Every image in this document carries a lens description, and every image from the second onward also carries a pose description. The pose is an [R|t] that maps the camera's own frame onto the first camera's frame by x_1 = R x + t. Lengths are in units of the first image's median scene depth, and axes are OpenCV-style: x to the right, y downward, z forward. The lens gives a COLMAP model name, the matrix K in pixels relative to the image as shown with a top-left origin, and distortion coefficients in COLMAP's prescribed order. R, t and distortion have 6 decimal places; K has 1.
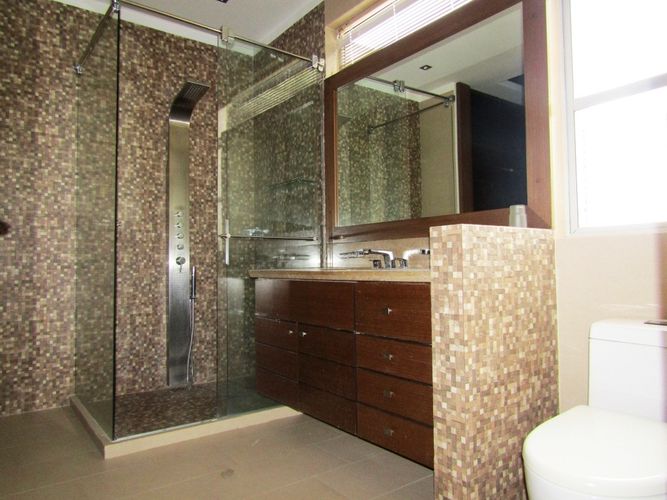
lens RADIAL K [[475.2, 0, 332.5], [0, 475.2, 250.9], [0, 0, 1]] dist [-0.003753, 0.002232]
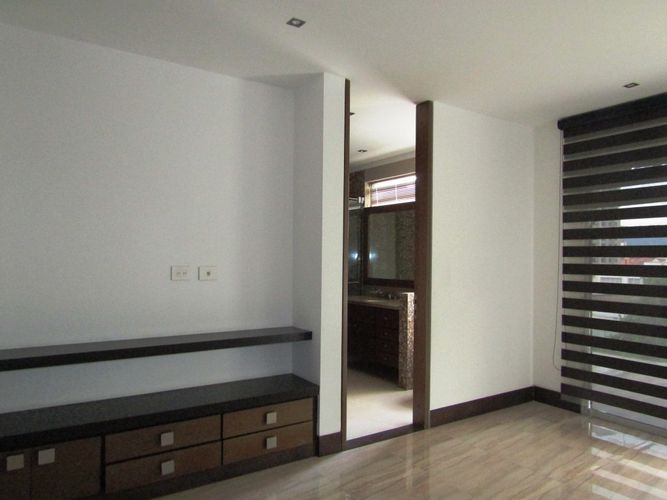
lens RADIAL K [[475.2, 0, 333.9], [0, 475.2, 250.7], [0, 0, 1]] dist [-0.003753, 0.002232]
pose [[0.998183, 0.011783, -0.059089, -0.045335], [-0.010384, 0.999660, 0.023926, -0.407451], [0.059351, -0.023269, 0.997966, -2.207313]]
